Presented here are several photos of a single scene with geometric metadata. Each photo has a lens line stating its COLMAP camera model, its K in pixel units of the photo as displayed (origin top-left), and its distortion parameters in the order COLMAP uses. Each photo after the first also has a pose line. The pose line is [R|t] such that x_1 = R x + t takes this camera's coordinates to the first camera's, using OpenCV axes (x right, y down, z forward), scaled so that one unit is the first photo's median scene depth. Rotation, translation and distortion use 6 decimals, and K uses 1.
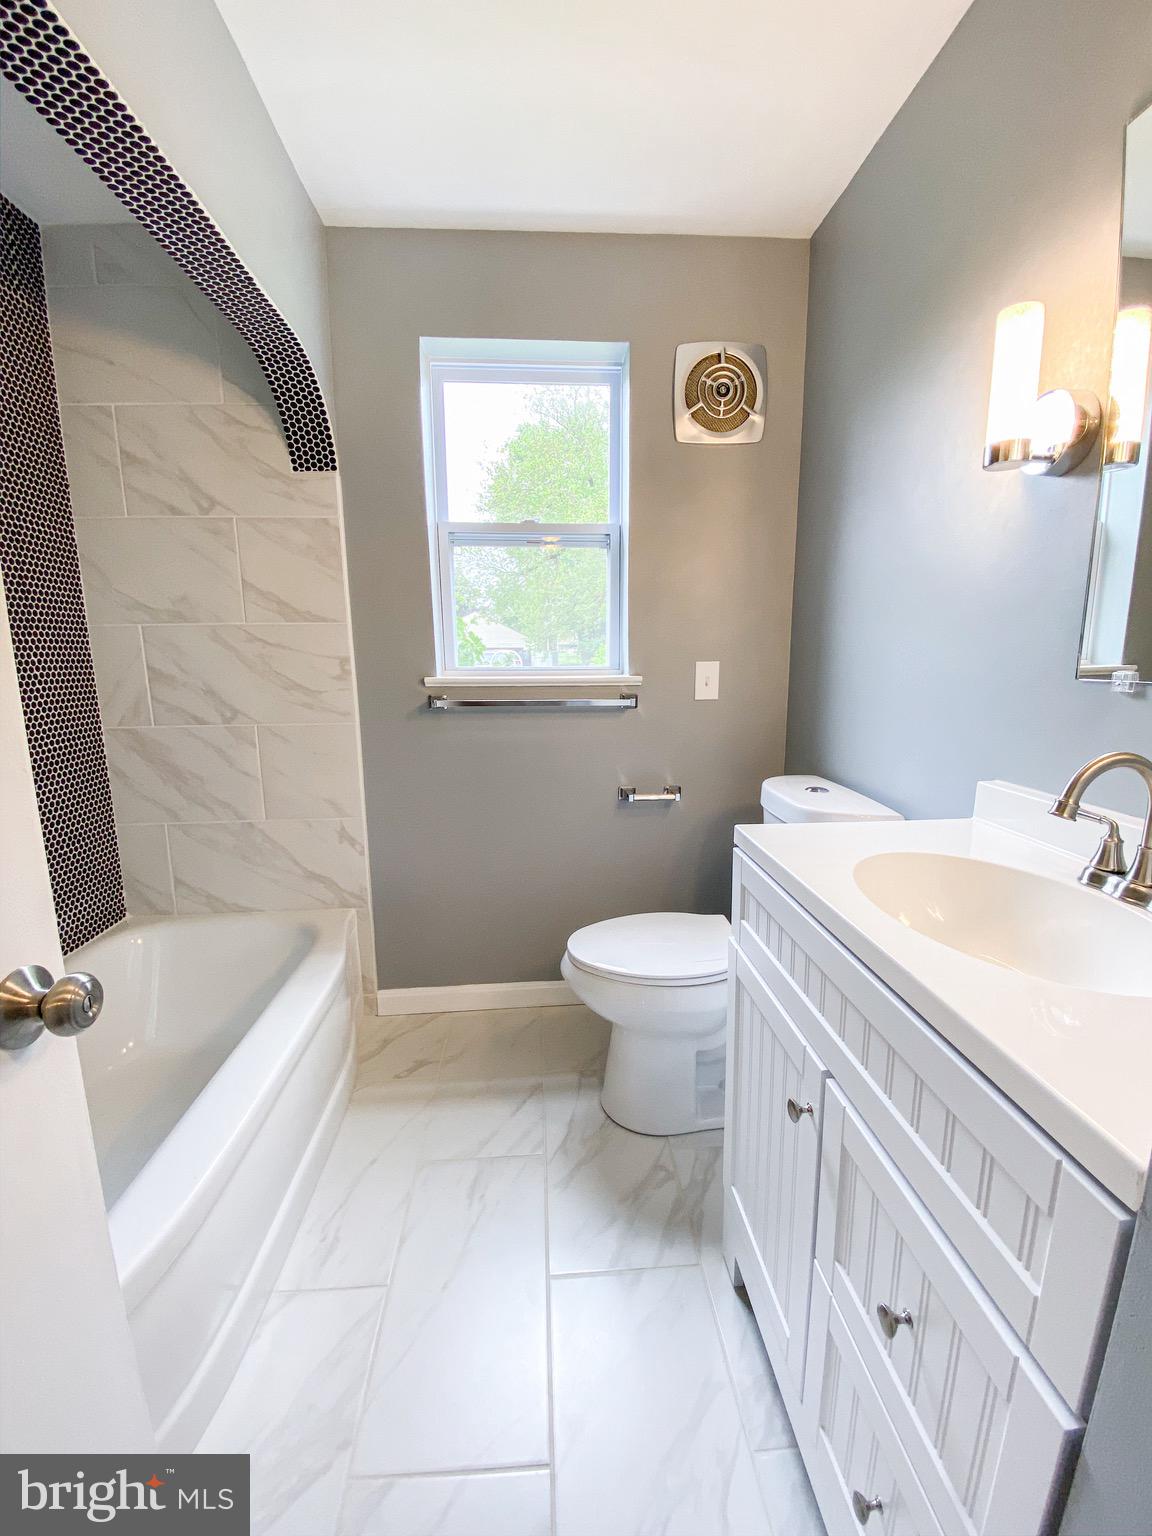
lens RADIAL K [[631.2, 0, 580.6], [0, 631.2, 772.9], [0, 0, 1]] dist [0.036288, -0.029023]
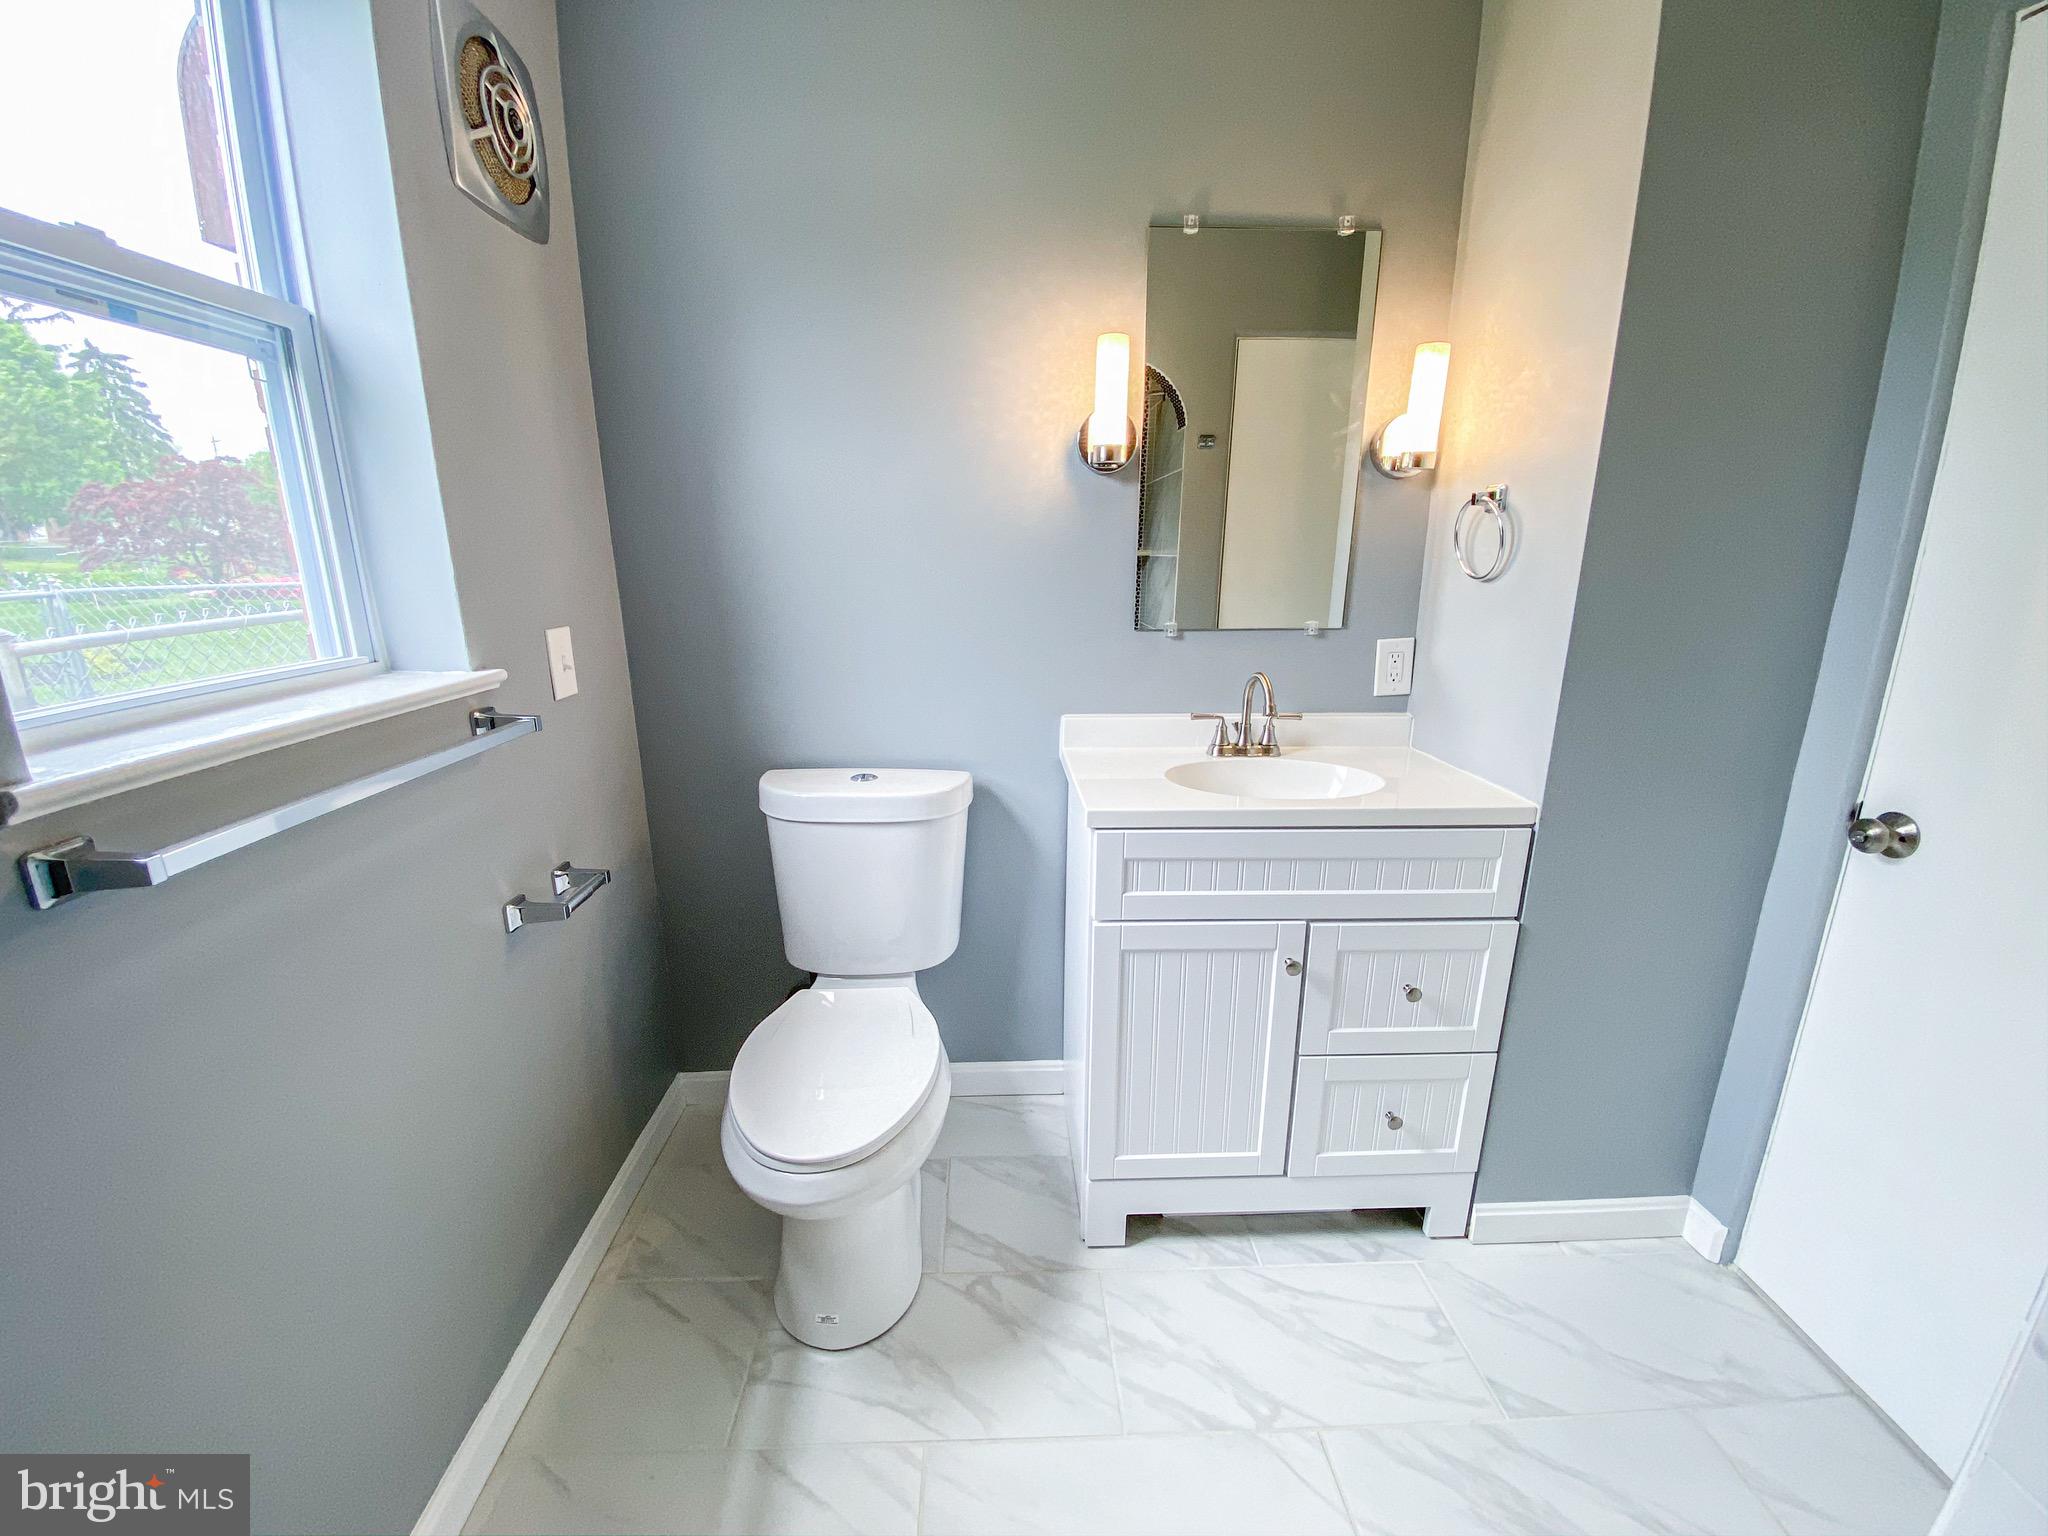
lens RADIAL K [[841.6, 0, 1021.4], [0, 841.6, 768.0], [0, 0, 1]] dist [0.036288, -0.029023]
pose [[0.020934, -0.237177, 0.971241, -0.616832], [0.176670, 0.957044, 0.229902, -0.180571], [-0.984047, 0.166777, 0.061937, 0.654670]]
